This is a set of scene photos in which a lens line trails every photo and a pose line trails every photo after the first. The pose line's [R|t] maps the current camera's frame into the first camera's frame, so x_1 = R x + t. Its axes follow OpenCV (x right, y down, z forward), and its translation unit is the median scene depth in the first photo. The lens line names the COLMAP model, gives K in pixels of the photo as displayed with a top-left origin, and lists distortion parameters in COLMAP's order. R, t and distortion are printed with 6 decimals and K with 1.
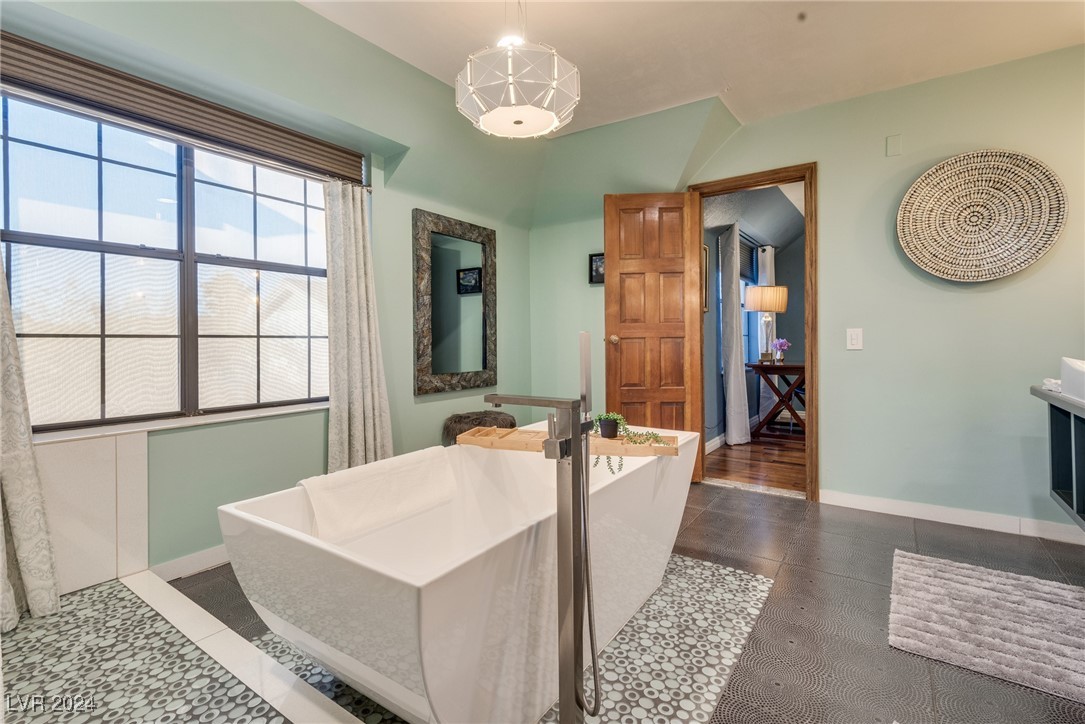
lens RADIAL K [[508.2, 0, 525.6], [0, 508.2, 344.6], [0, 0, 1]] dist [0.015841, -0.000312]
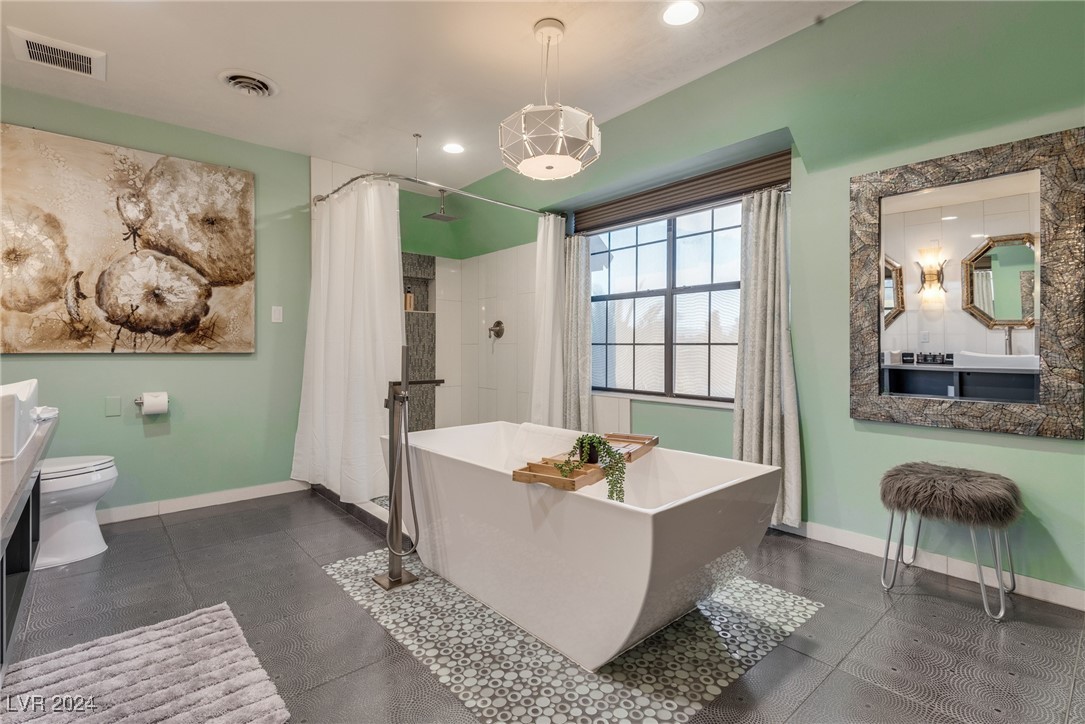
lens RADIAL K [[508.2, 0, 525.6], [0, 508.2, 344.6], [0, 0, 1]] dist [0.015841, -0.000312]
pose [[-0.251407, -0.001175, -0.967881, 1.076292], [-0.005527, 0.999985, 0.000222, -0.015134], [0.967866, 0.005405, -0.251410, 1.155027]]
